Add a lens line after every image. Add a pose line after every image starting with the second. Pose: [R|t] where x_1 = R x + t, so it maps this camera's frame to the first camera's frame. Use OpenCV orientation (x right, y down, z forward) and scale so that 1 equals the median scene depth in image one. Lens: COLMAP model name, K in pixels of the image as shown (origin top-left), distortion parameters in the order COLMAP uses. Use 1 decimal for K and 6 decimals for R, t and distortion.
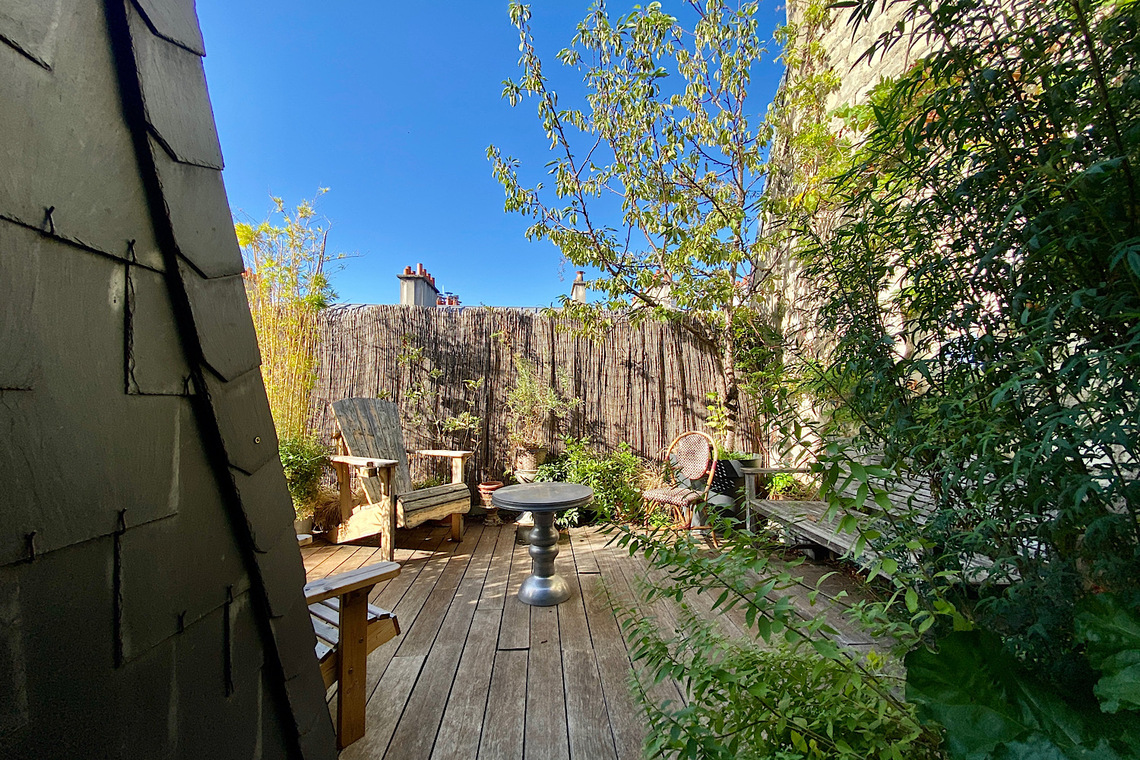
lens RADIAL K [[464.8, 0, 568.5], [0, 464.8, 382.4], [0, 0, 1]] dist [0.017526, -0.020582]
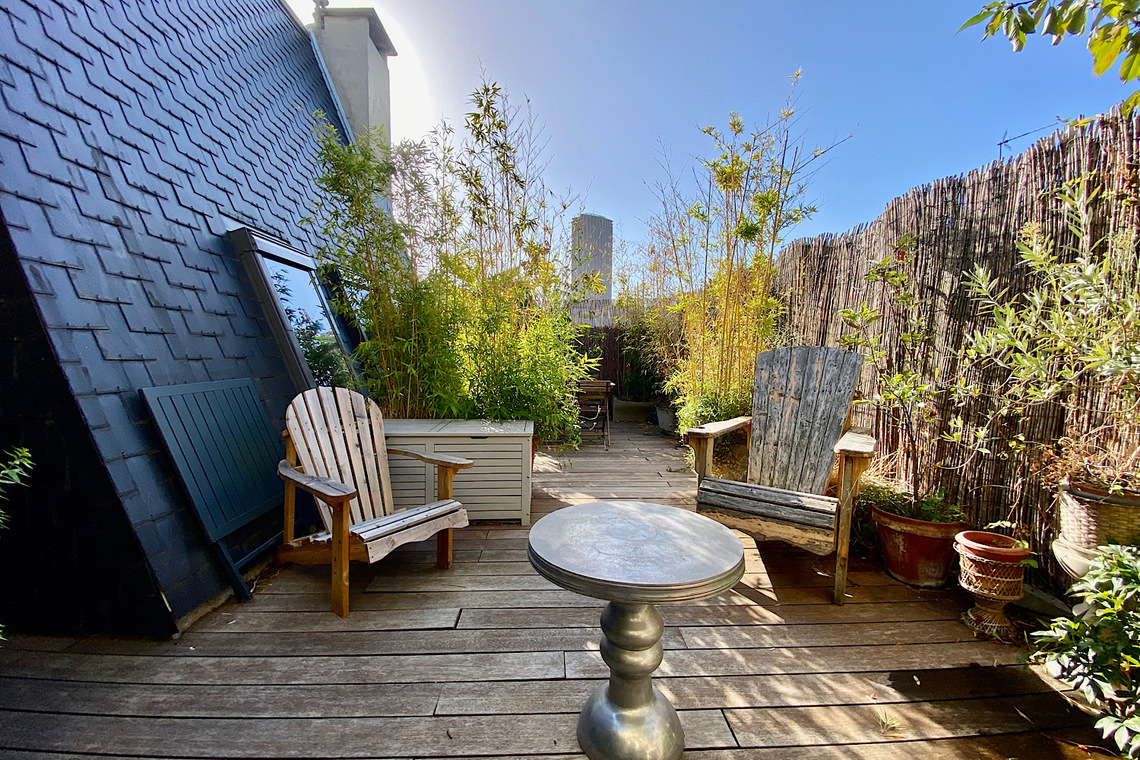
lens RADIAL K [[464.8, 0, 568.5], [0, 464.8, 382.4], [0, 0, 1]] dist [0.017526, -0.020582]
pose [[-0.035995, 0.069463, -0.996935, 0.253223], [0.041765, 0.996814, 0.067946, 0.019158], [0.998479, -0.039192, -0.038782, 0.559365]]
